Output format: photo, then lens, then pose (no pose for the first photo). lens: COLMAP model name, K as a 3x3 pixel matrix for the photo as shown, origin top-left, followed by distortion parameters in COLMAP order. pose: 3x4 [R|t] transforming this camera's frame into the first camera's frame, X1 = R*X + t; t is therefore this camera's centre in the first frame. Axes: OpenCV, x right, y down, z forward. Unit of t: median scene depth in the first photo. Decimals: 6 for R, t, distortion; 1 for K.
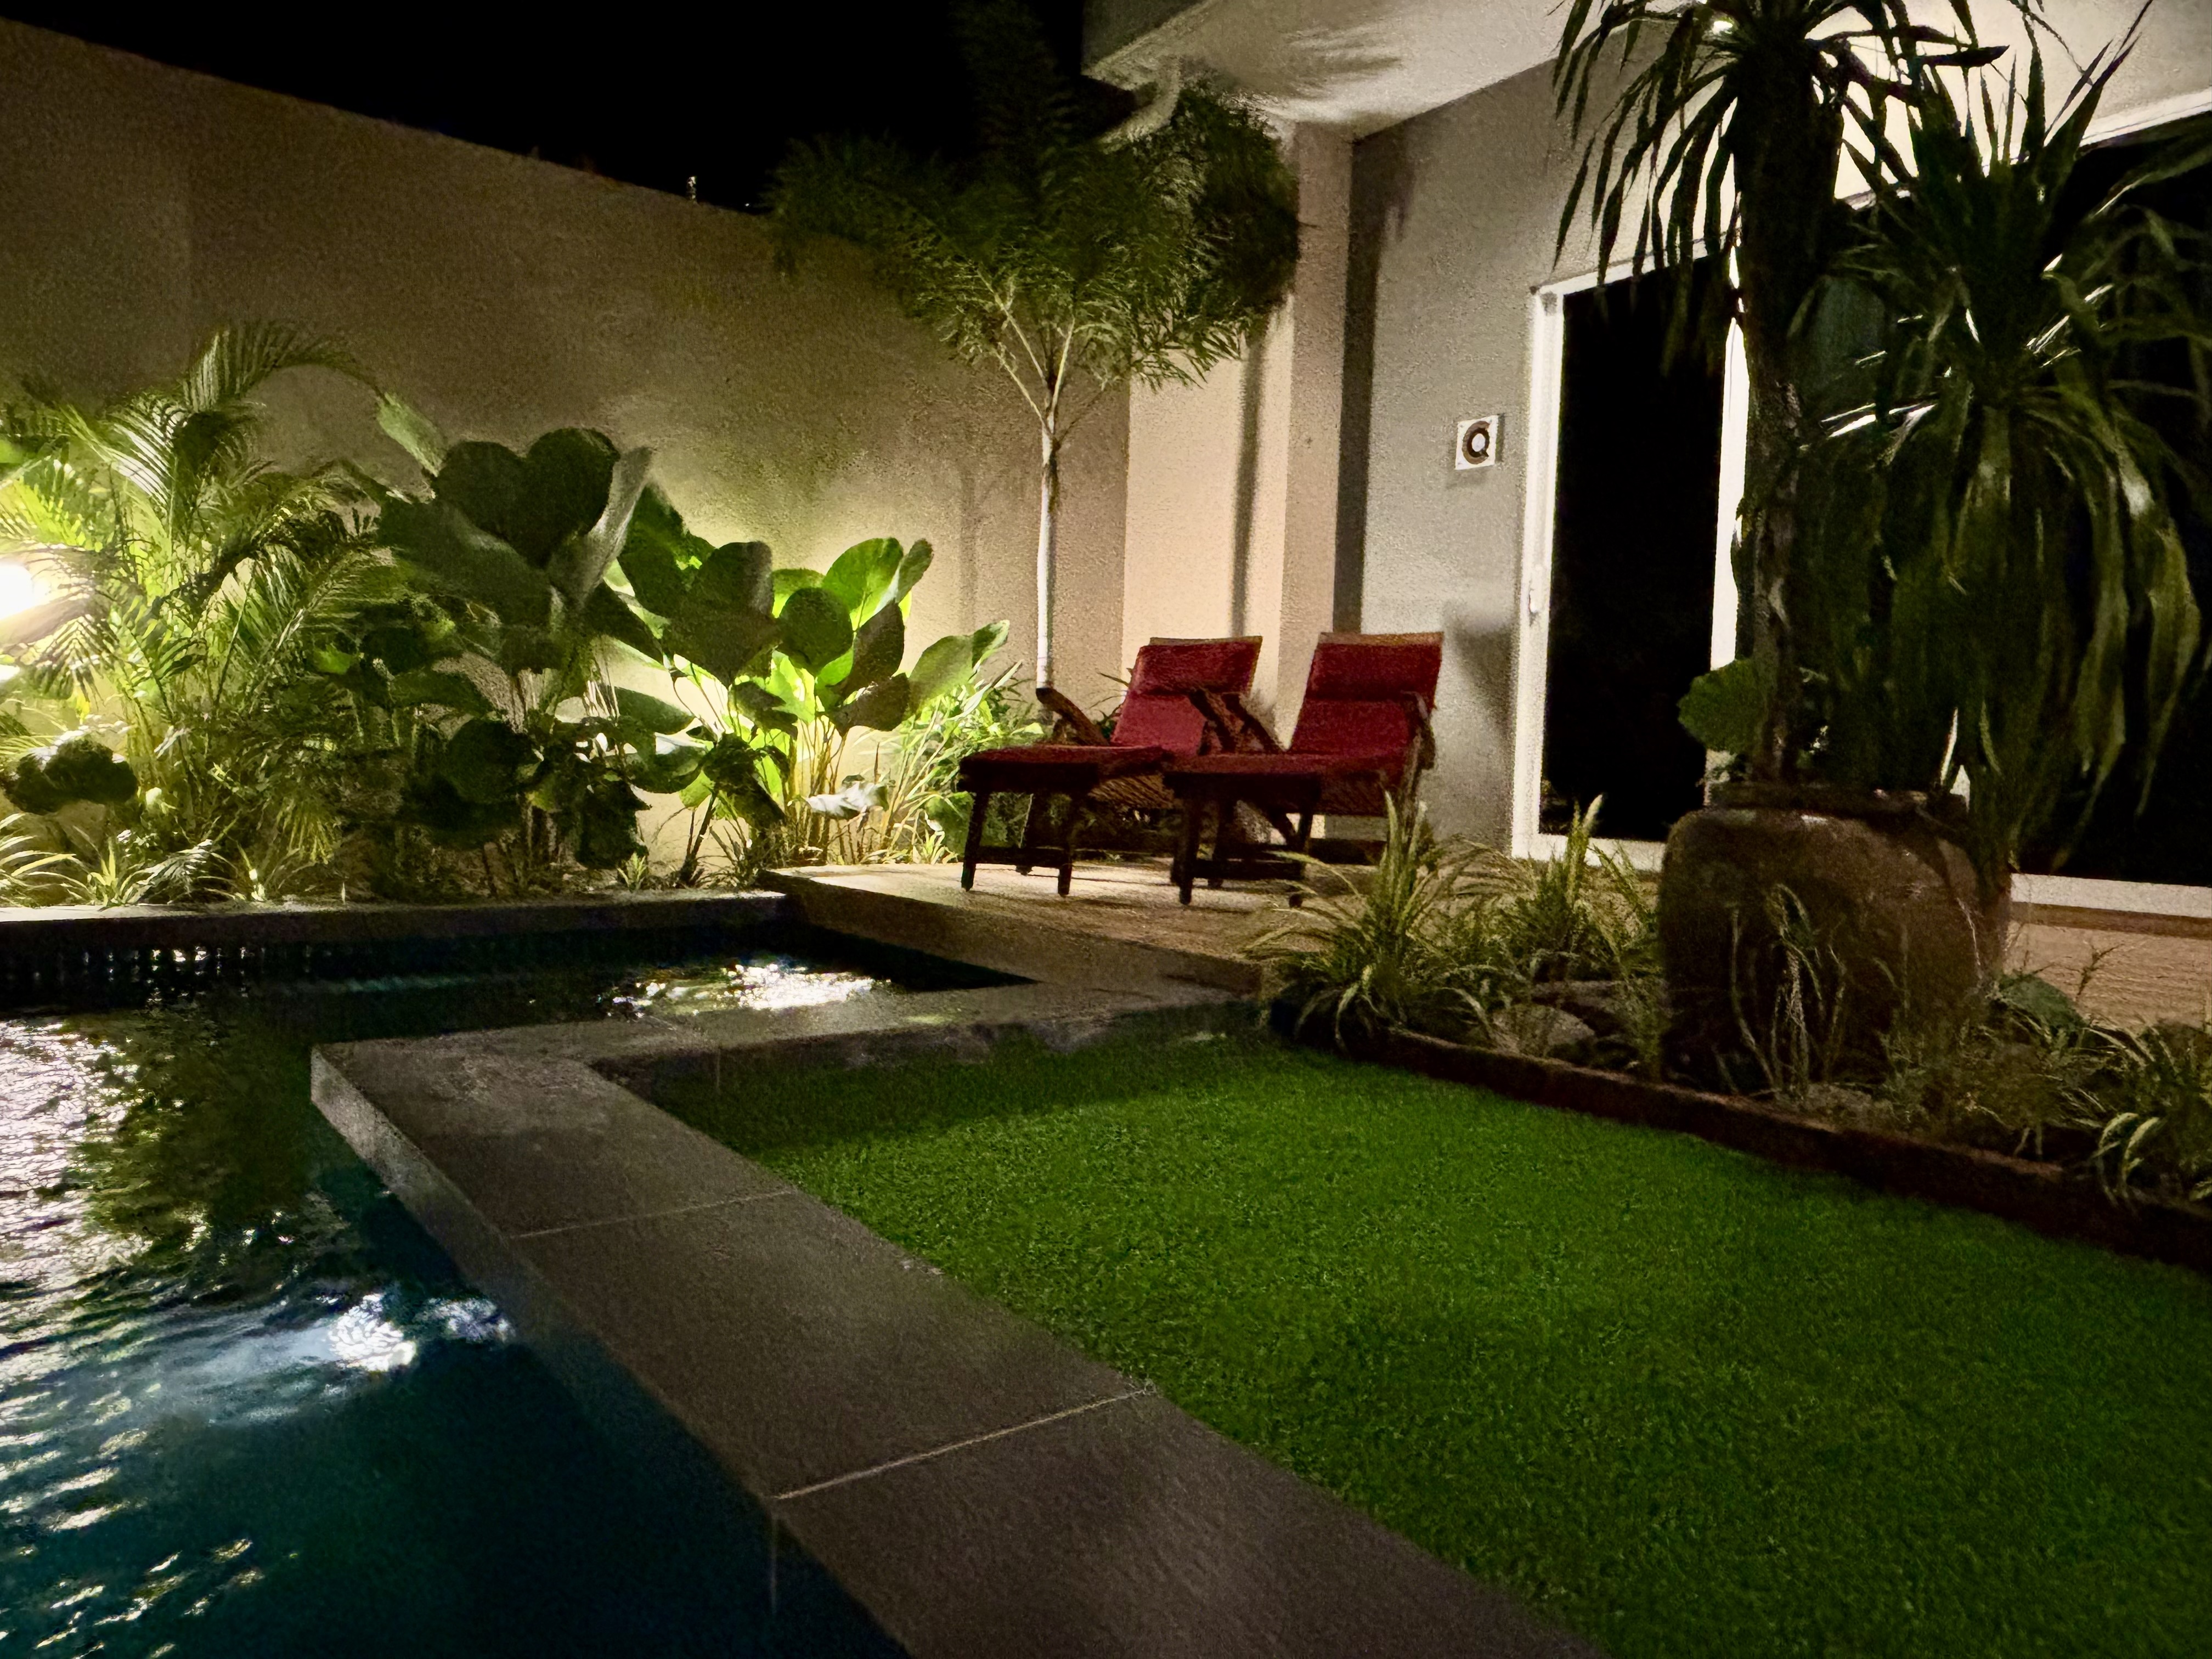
lens RADIAL K [[1489.8, 0, 1101.4], [0, 1489.8, 844.3], [0, 0, 1]] dist [-0.000944, -0.001515]
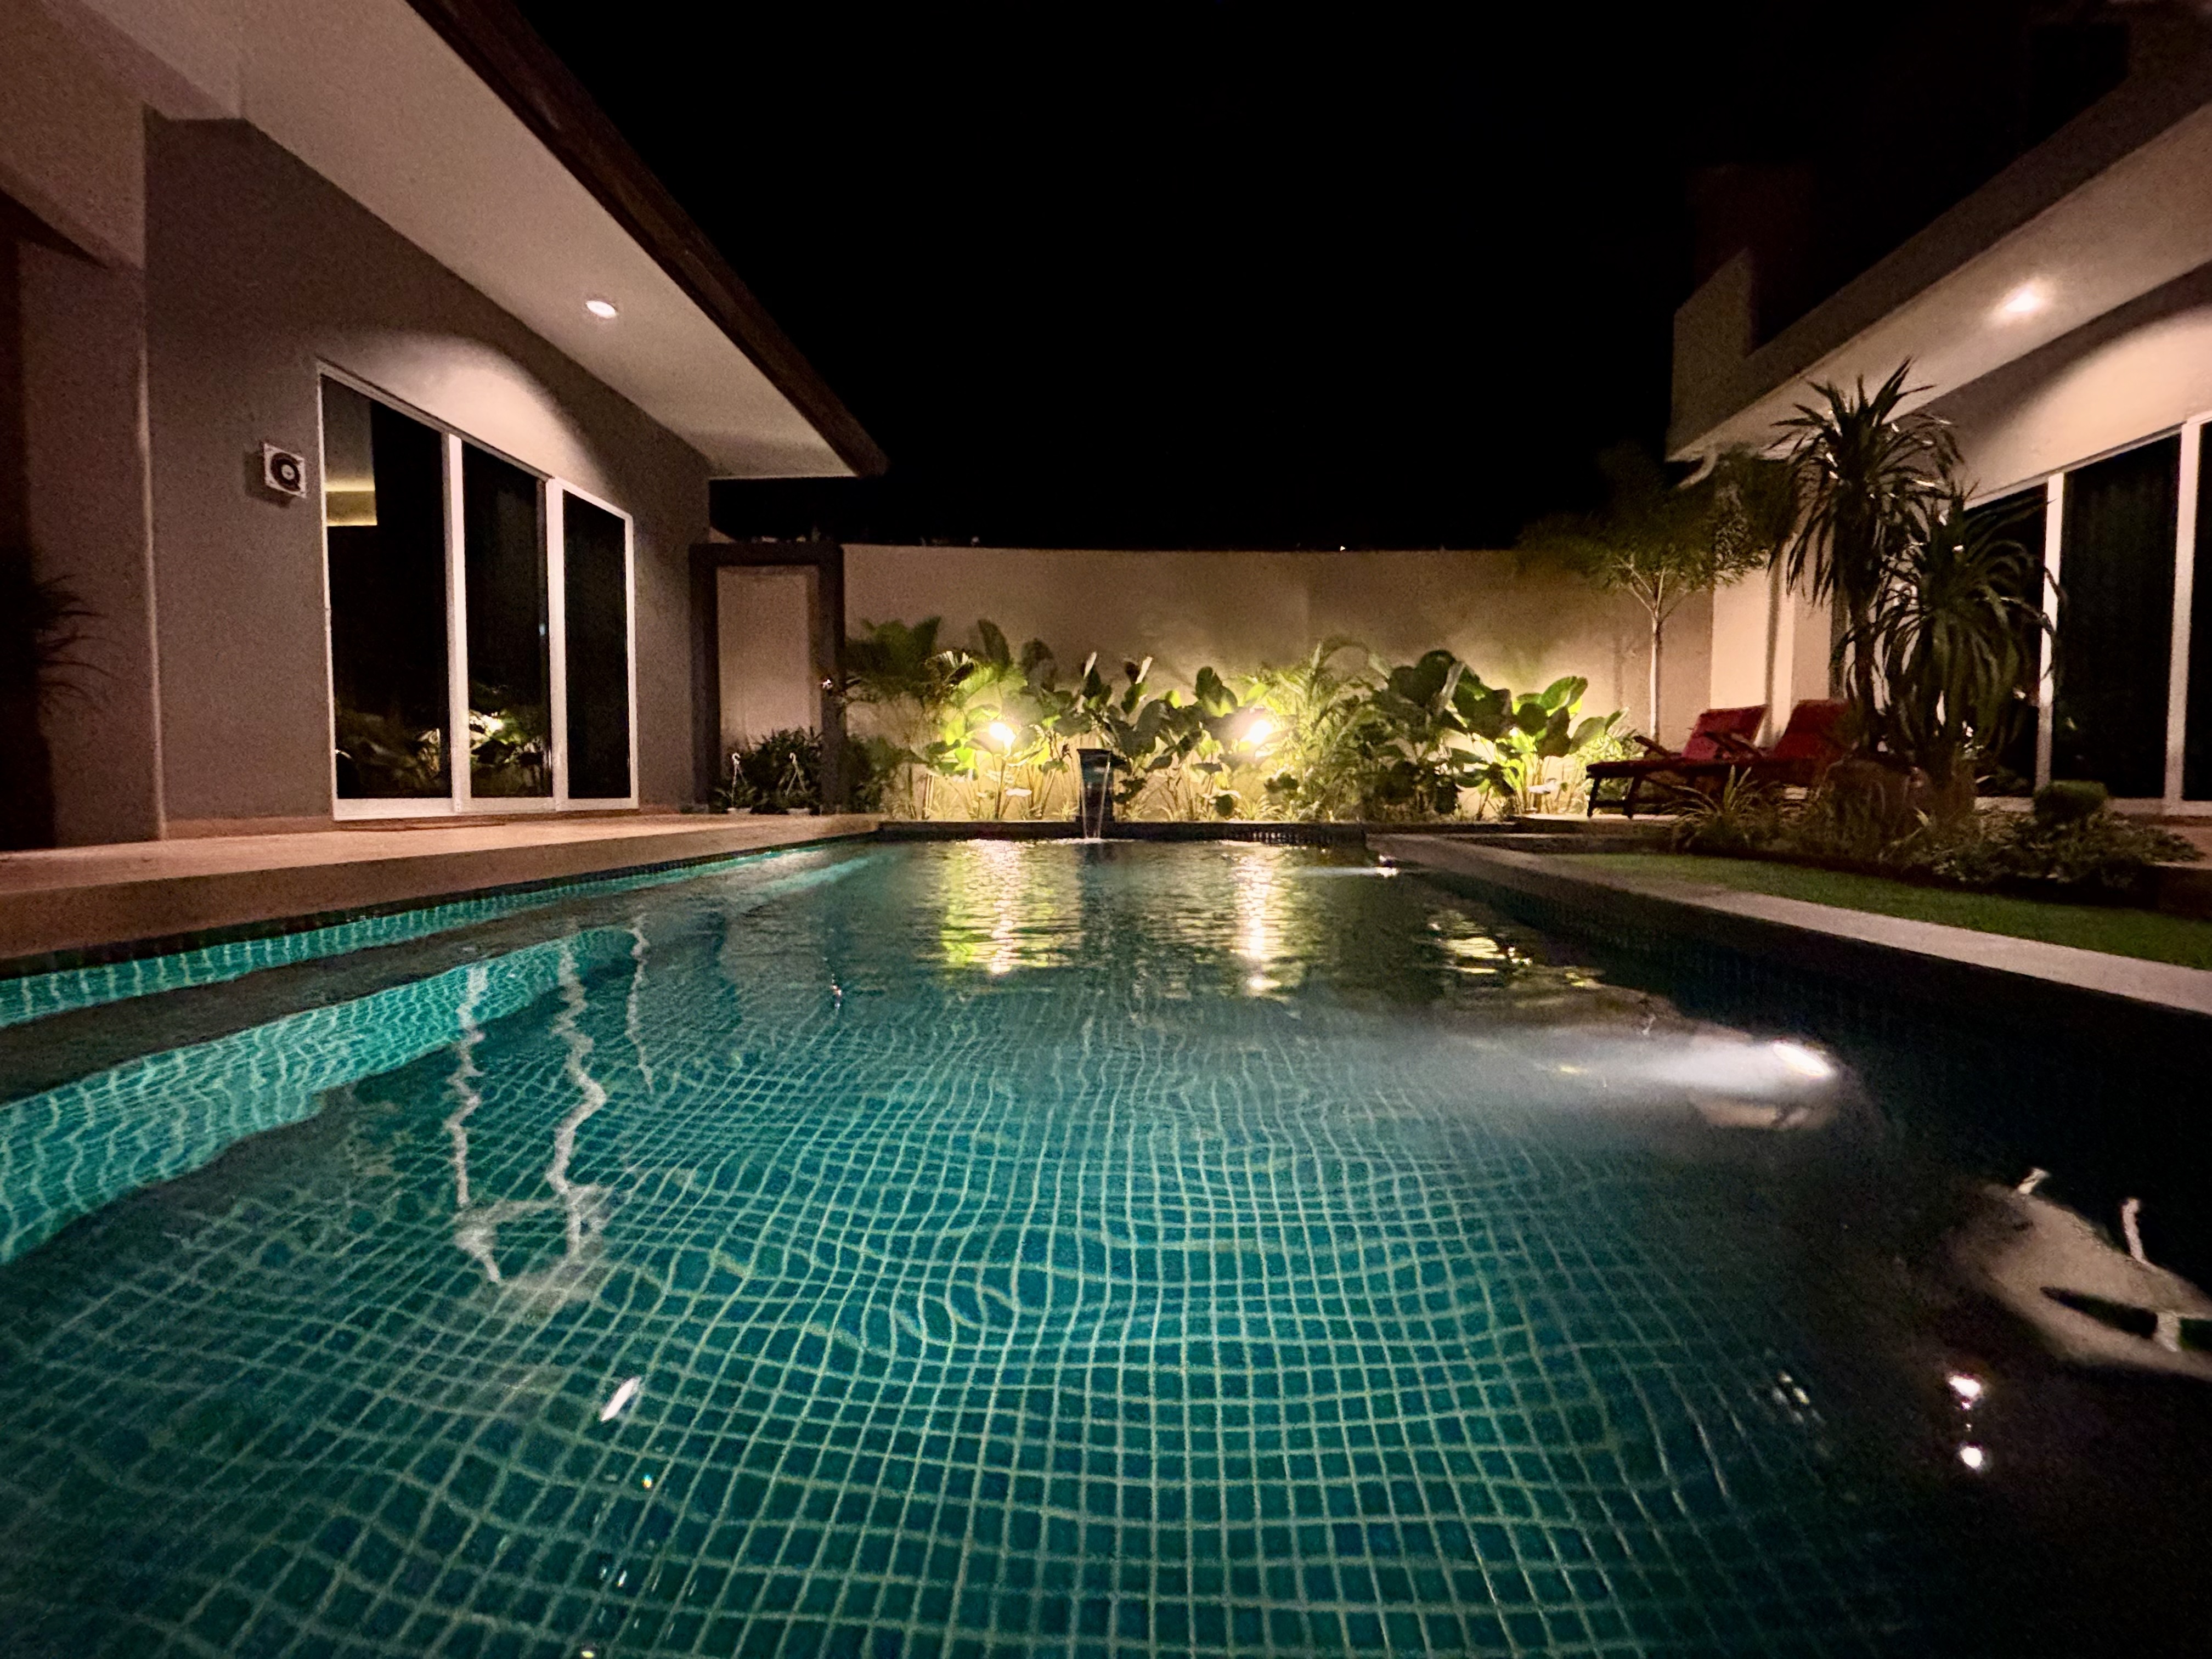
lens RADIAL K [[870.1, 0, 1106.0], [0, 870.1, 829.5], [0, 0, 1]] dist [0.001398, 0.000036]
pose [[0.760473, -0.000572, -0.649370, 0.218006], [-0.012584, 0.999799, -0.015618, 0.074957], [0.649248, 0.020049, 0.760312, -0.586379]]
